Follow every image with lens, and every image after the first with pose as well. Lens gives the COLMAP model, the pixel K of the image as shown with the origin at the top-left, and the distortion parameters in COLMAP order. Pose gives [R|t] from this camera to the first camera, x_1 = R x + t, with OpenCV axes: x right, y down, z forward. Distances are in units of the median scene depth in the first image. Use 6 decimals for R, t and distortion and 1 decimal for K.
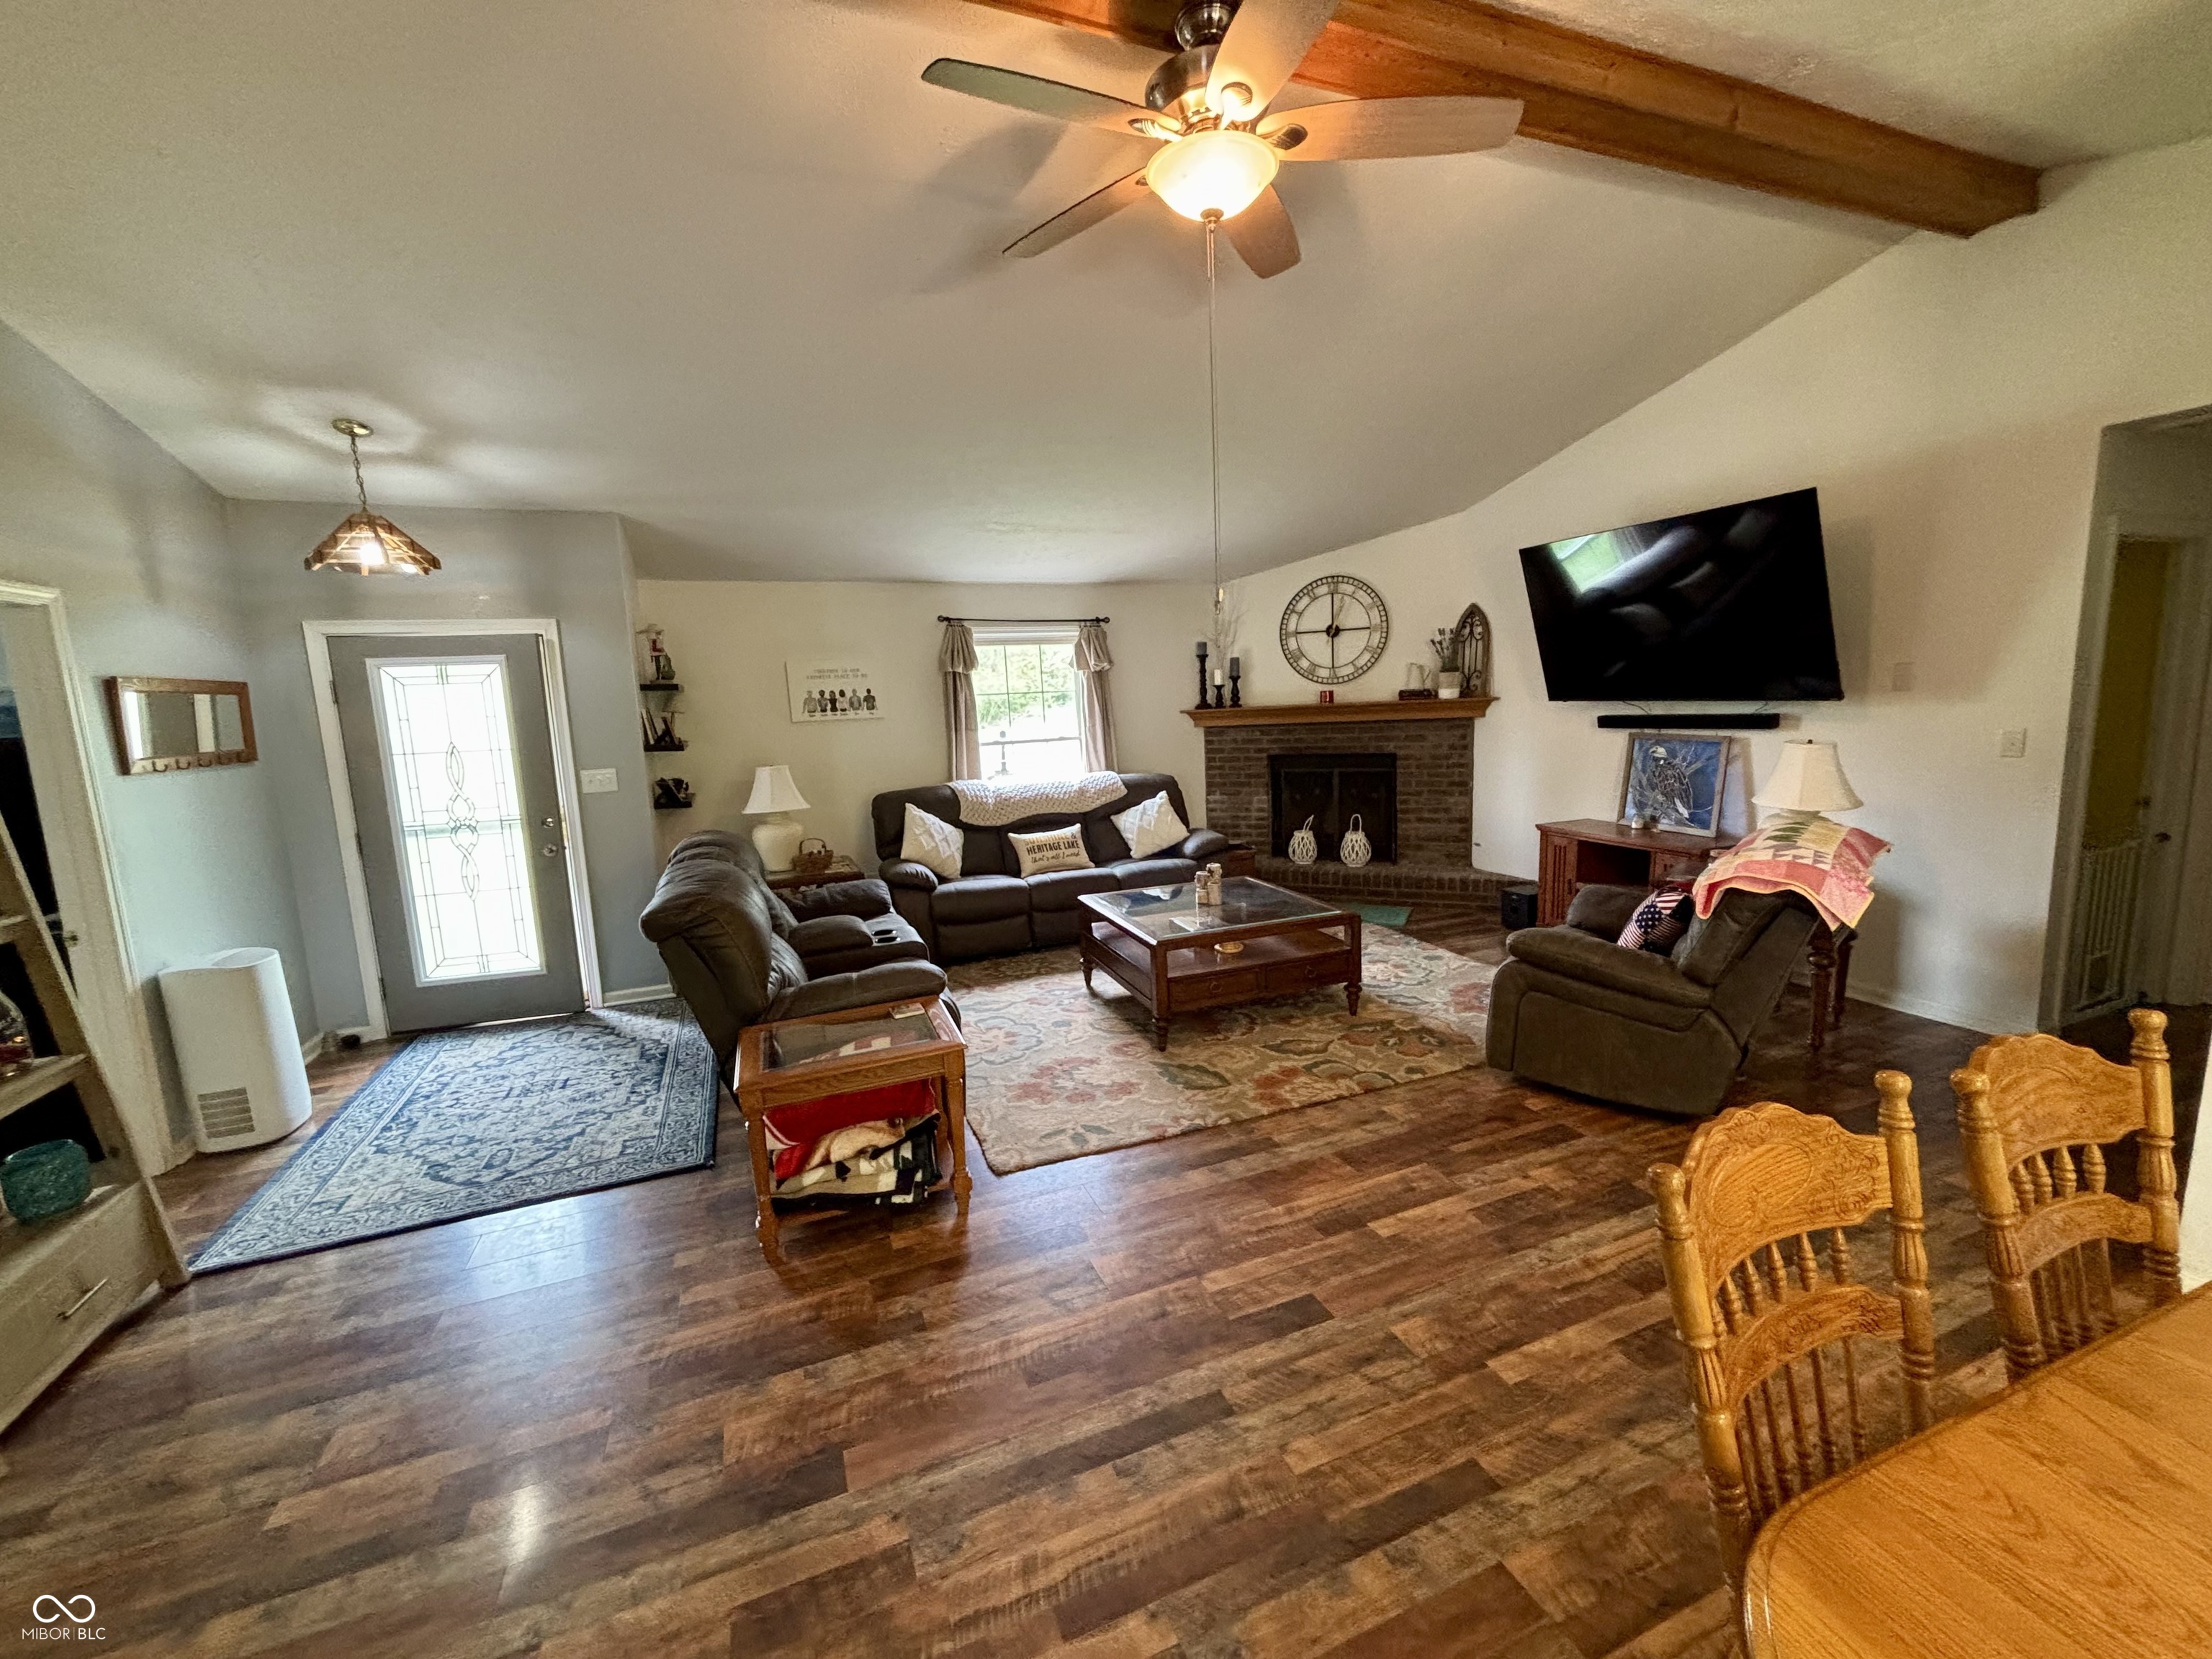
lens RADIAL K [[889.2, 0, 1103.7], [0, 889.2, 820.3], [0, 0, 1]] dist [-0.000972, 0.000492]
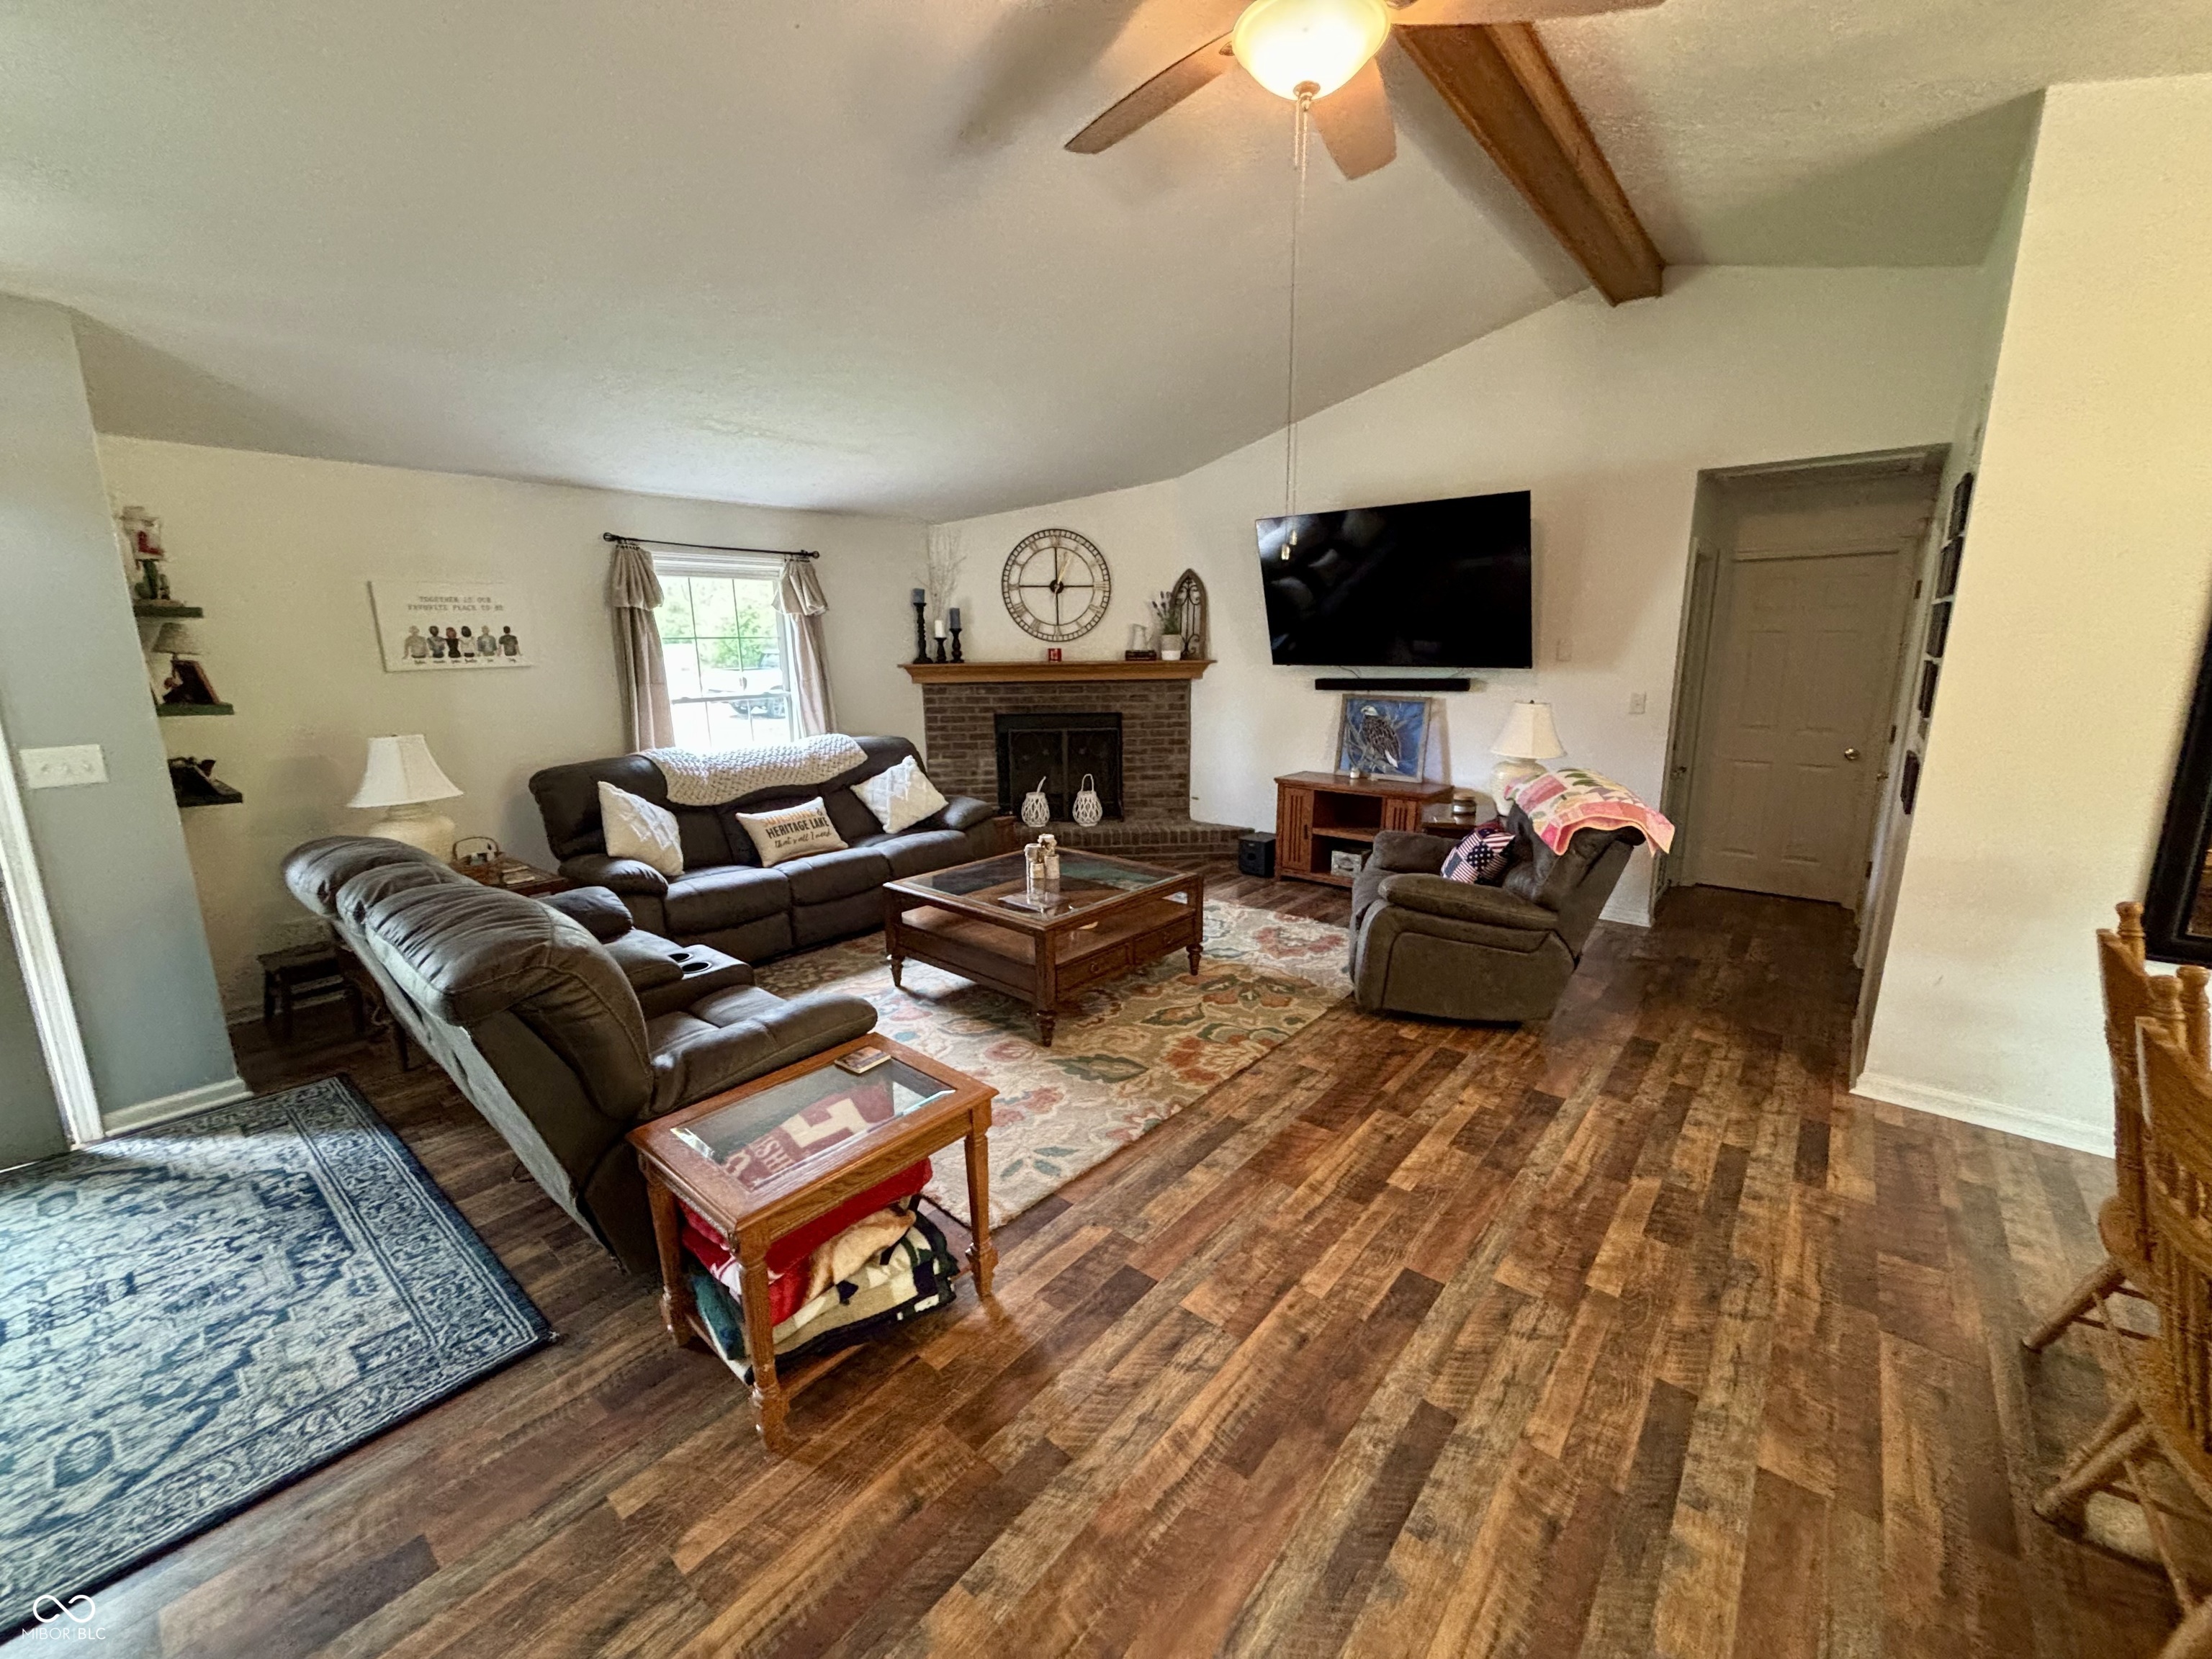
lens RADIAL K [[889.2, 0, 1107.2], [0, 889.2, 824.8], [0, 0, 1]] dist [-0.000972, 0.000492]
pose [[0.879474, -0.063642, 0.471673, -0.267420], [0.039200, 0.997338, 0.061476, -0.016109], [-0.474330, -0.035577, 0.879628, 0.168869]]
